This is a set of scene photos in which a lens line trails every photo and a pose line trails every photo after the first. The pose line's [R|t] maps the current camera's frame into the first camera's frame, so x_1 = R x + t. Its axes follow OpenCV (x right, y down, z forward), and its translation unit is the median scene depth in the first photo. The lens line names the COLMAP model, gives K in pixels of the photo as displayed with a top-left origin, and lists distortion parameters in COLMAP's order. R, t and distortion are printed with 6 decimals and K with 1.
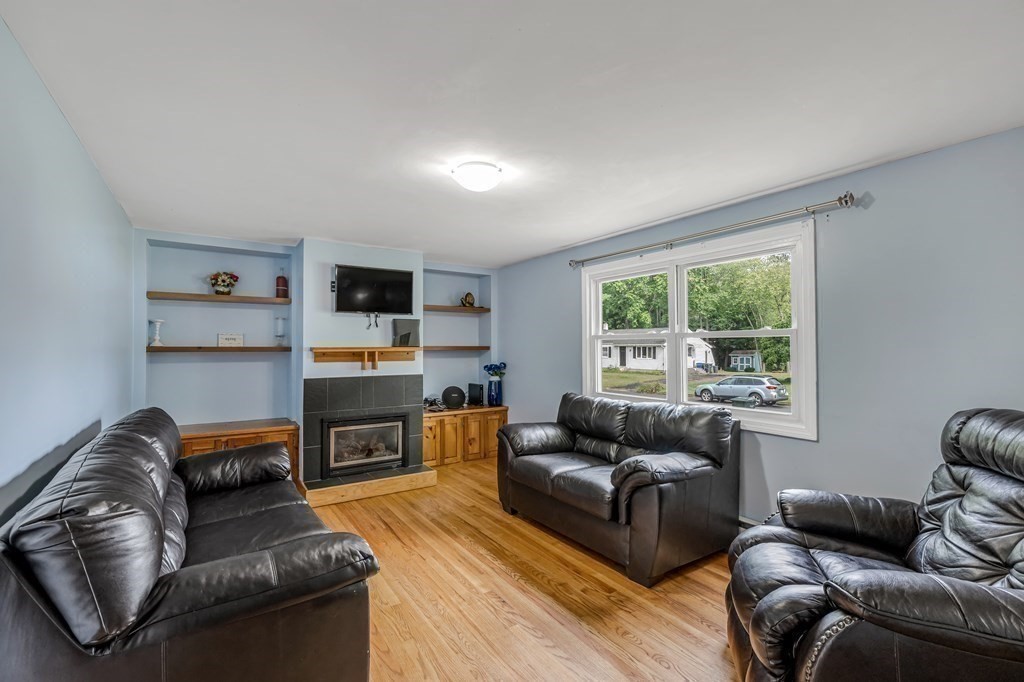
lens RADIAL K [[455.5, 0, 512.0], [0, 455.5, 341.0], [0, 0, 1]] dist [0.001512, 0.000055]
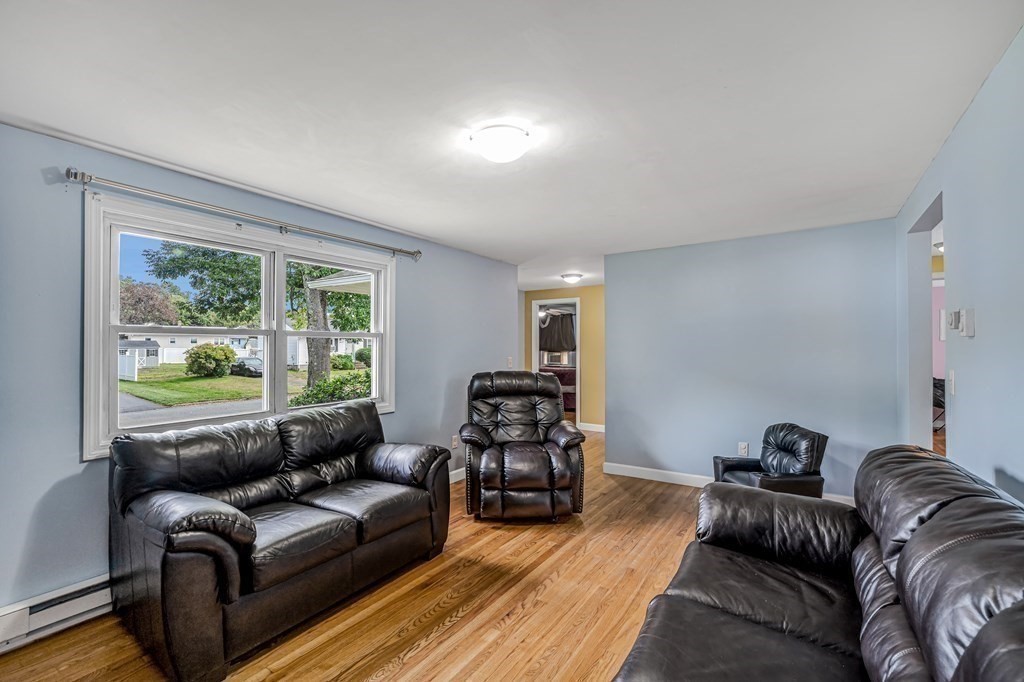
lens RADIAL K [[455.5, 0, 512.0], [0, 455.5, 341.0], [0, 0, 1]] dist [0.001512, 0.000055]
pose [[-0.390939, 0.007869, 0.920383, -0.515364], [-0.009917, 0.999869, -0.012761, 0.008123], [-0.920363, -0.014116, -0.390809, 0.786643]]
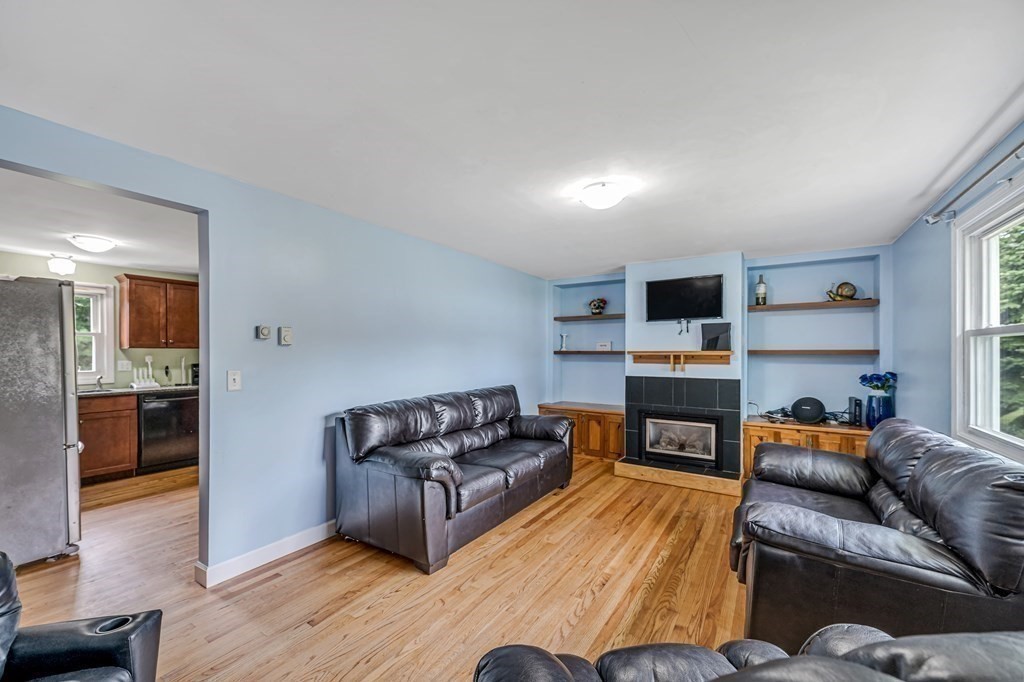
lens RADIAL K [[412.0, 0, 508.1], [0, 412.0, 352.7], [0, 0, 1]] dist [-0.001017, -0.000160]
pose [[0.388094, 0.000262, -0.921620, 0.454858], [0.010260, 0.999937, 0.004605, 0.009301], [0.921563, -0.011243, 0.388067, 0.240408]]
